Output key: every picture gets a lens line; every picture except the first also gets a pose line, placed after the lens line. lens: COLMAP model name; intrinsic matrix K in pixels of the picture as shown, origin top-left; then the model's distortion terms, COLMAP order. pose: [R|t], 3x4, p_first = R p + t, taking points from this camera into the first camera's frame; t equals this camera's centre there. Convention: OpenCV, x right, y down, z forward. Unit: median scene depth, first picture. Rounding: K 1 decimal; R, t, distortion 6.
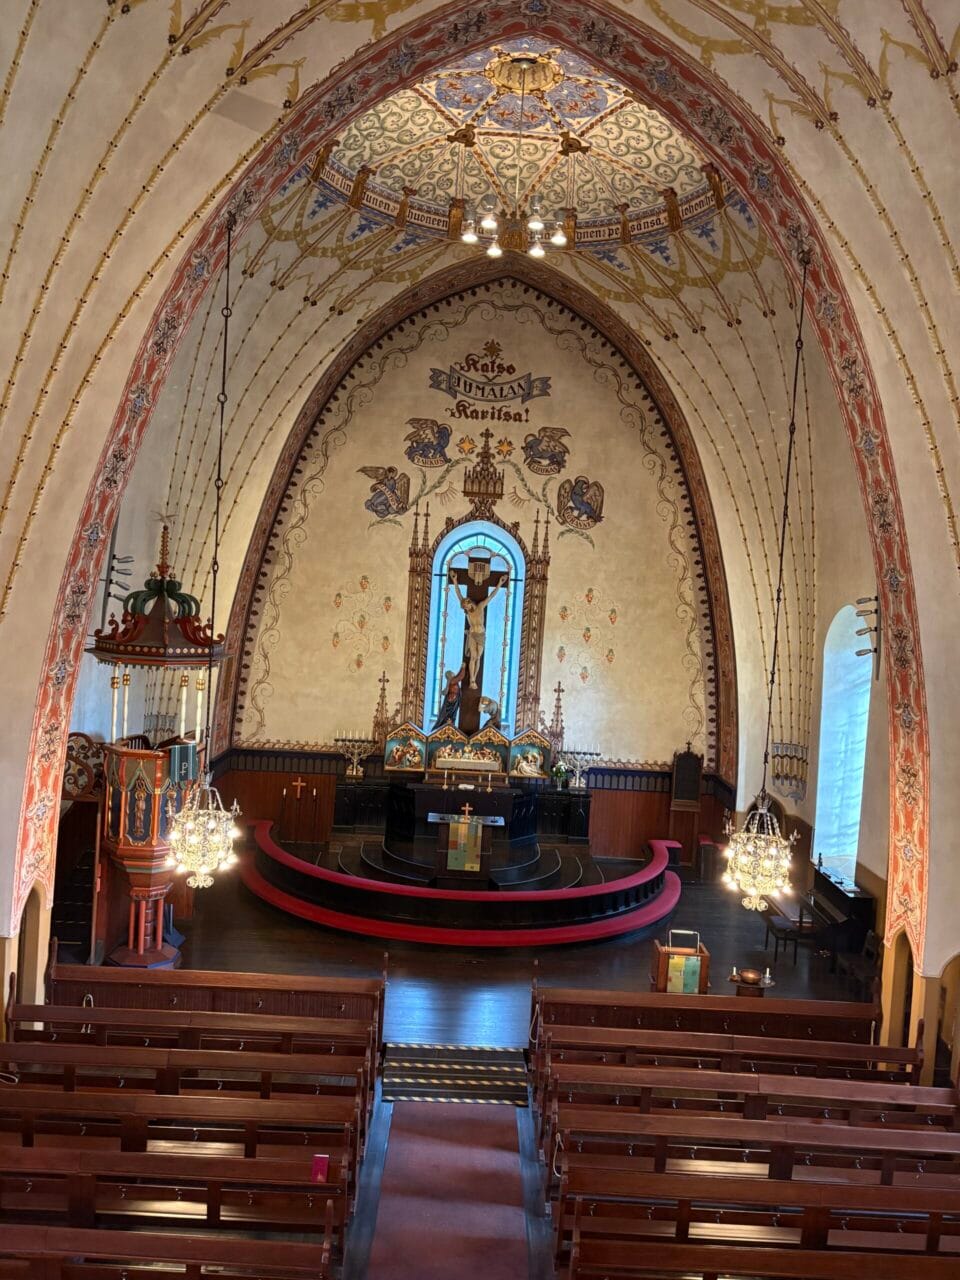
lens RADIAL K [[967.9, 0, 476.6], [0, 967.9, 644.8], [0, 0, 1]] dist [0.025728, 0.000402]
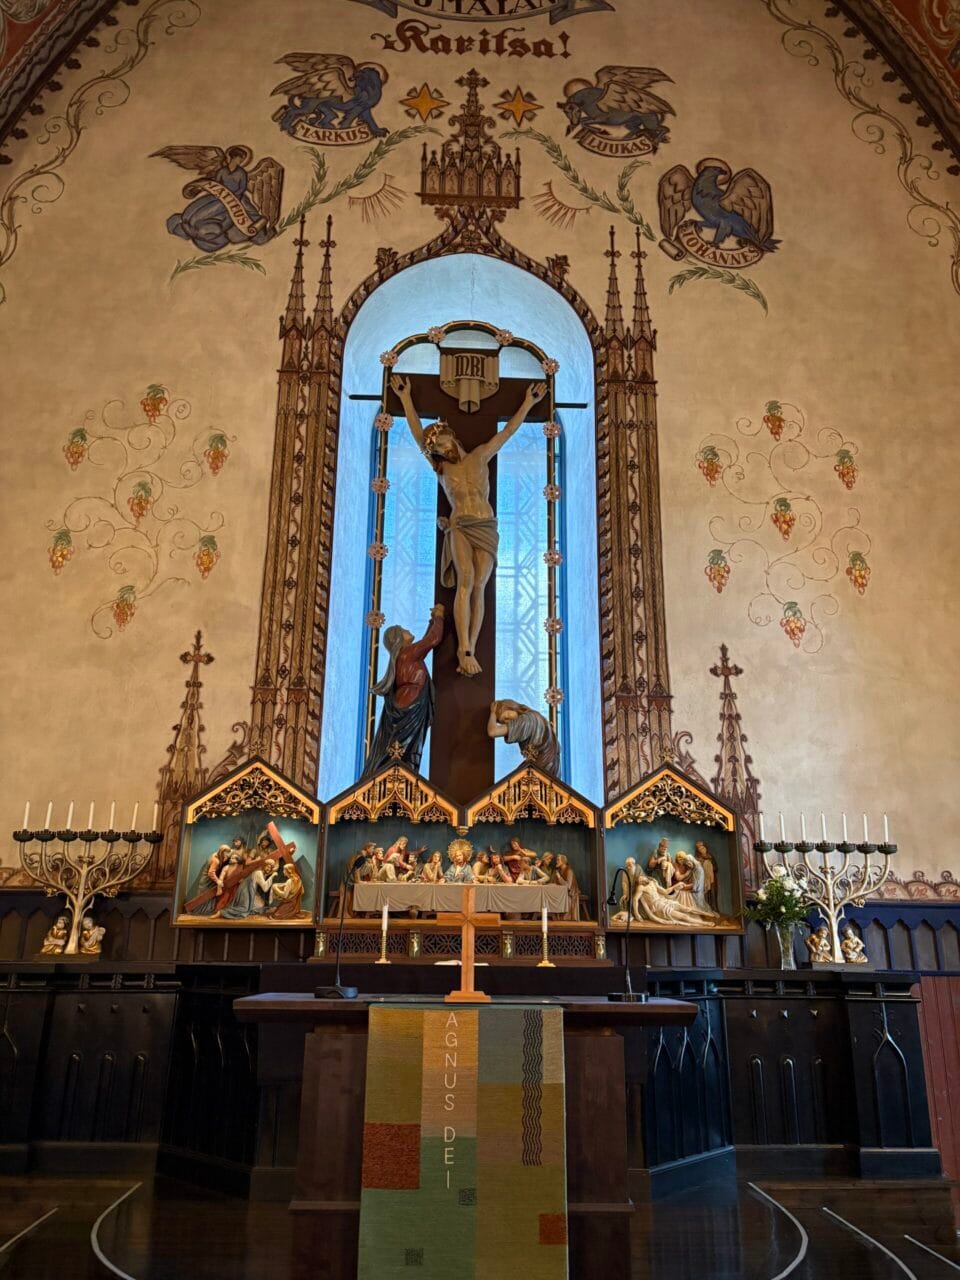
lens RADIAL K [[986.6, 0, 471.4], [0, 986.6, 641.2], [0, 0, 1]] dist [0.000527, -0.005010]
pose [[0.998802, -0.044743, 0.019810, -0.008923], [0.048854, 0.934689, -0.352095, 0.155018], [-0.002763, 0.352641, 0.935755, 0.686305]]
